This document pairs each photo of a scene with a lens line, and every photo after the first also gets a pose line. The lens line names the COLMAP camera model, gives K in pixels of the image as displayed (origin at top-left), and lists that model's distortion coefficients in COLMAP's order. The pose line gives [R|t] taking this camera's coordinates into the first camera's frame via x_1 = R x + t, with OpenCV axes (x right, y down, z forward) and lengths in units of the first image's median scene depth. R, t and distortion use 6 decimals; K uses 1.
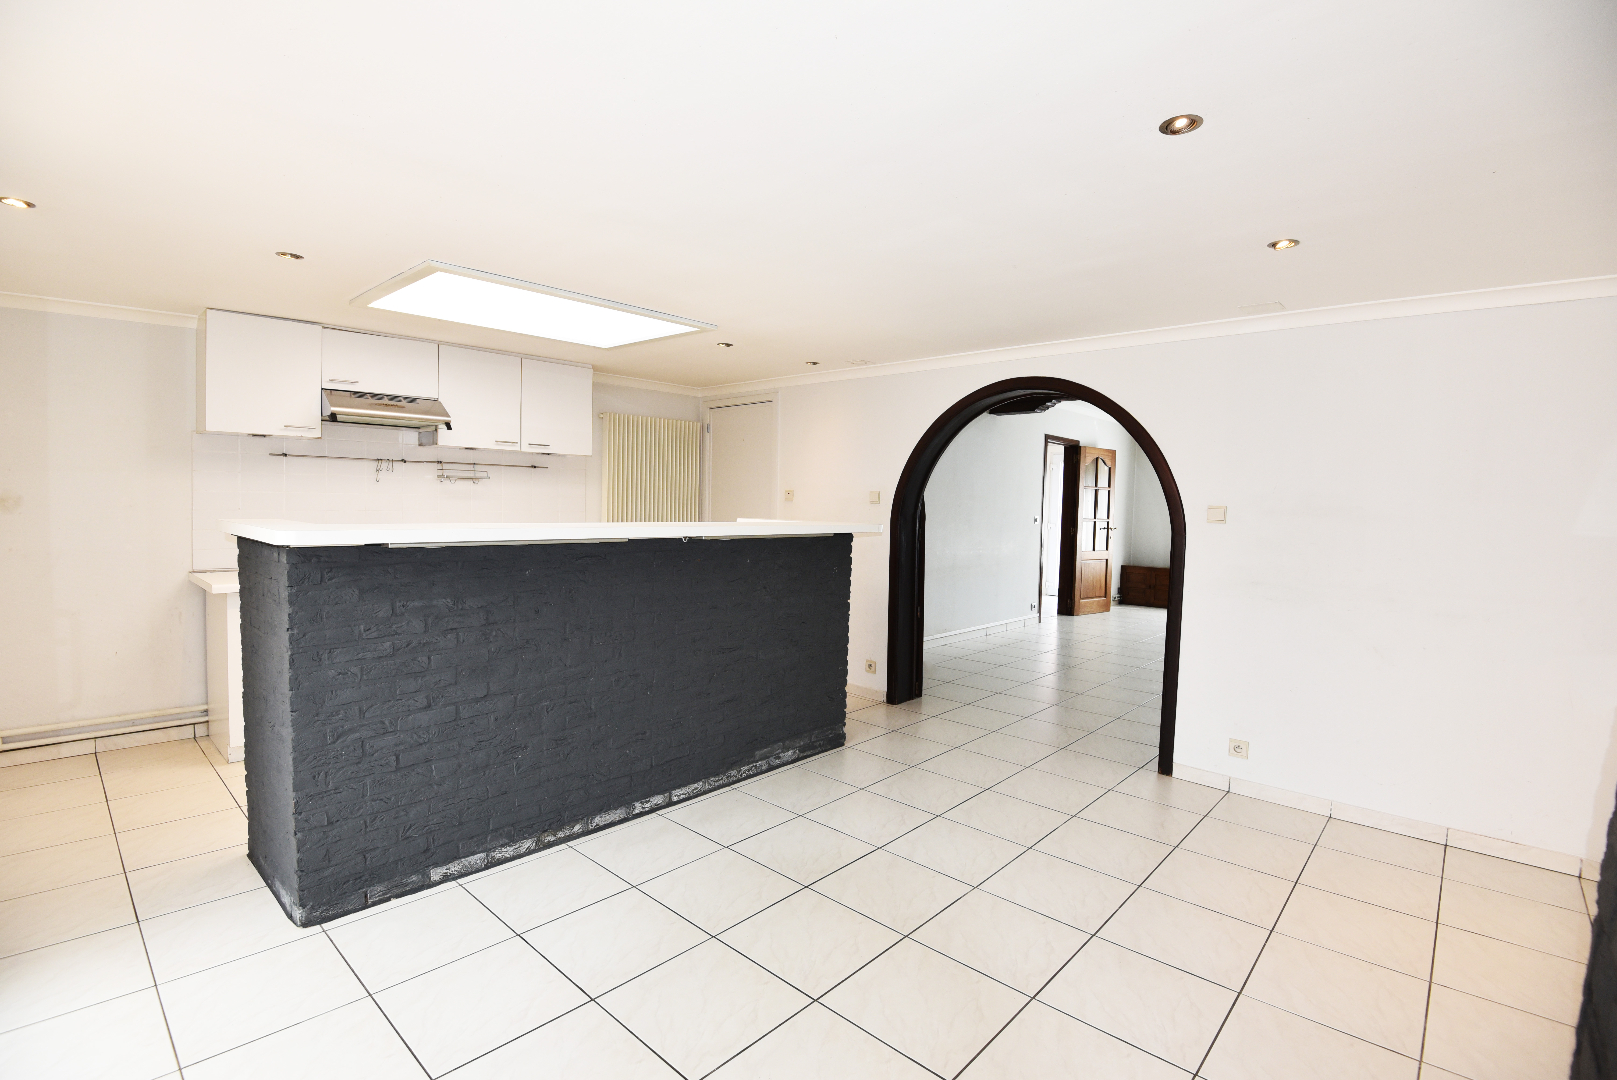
lens RADIAL K [[749.4, 0, 808.4], [0, 749.4, 534.2], [0, 0, 1]] dist [-0.010934, -0.022498]
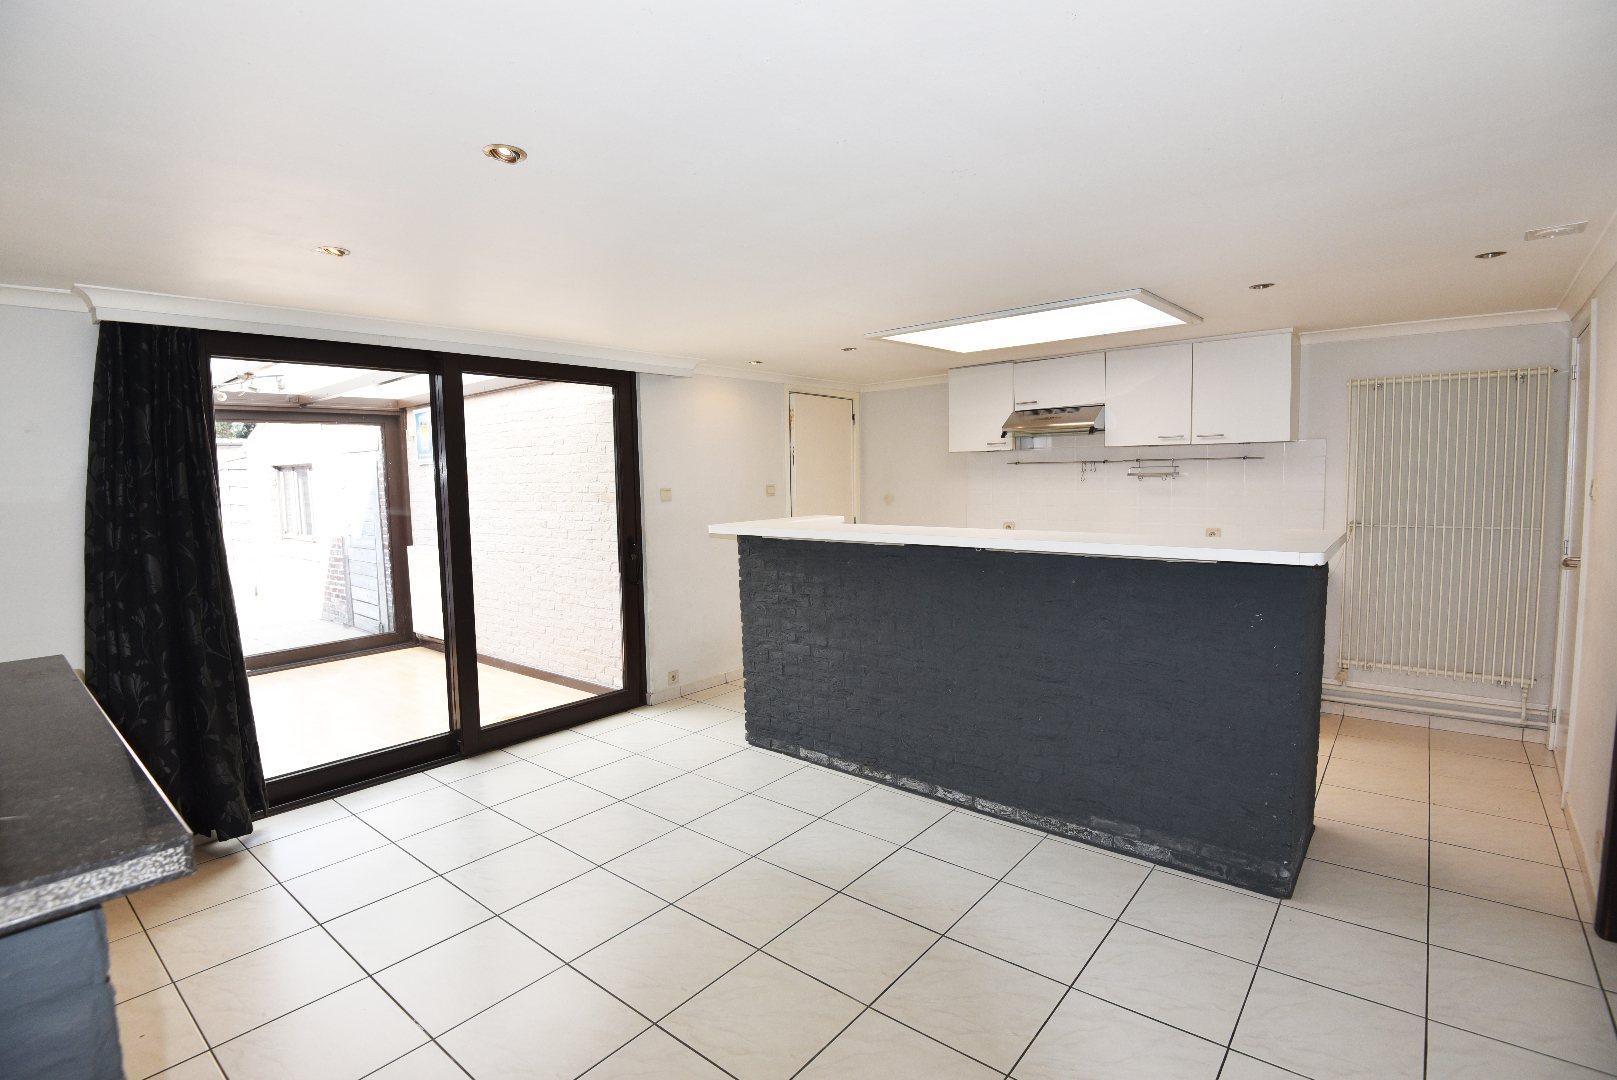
lens RADIAL K [[771.7, 0, 808.5], [0, 771.7, 540.0], [0, 0, 1]] dist [-0.002652, -0.000438]
pose [[0.052444, 0.066041, -0.996438, 0.956674], [-0.025303, 0.997578, 0.064785, -0.074377], [0.998303, 0.021815, 0.053988, 0.832065]]
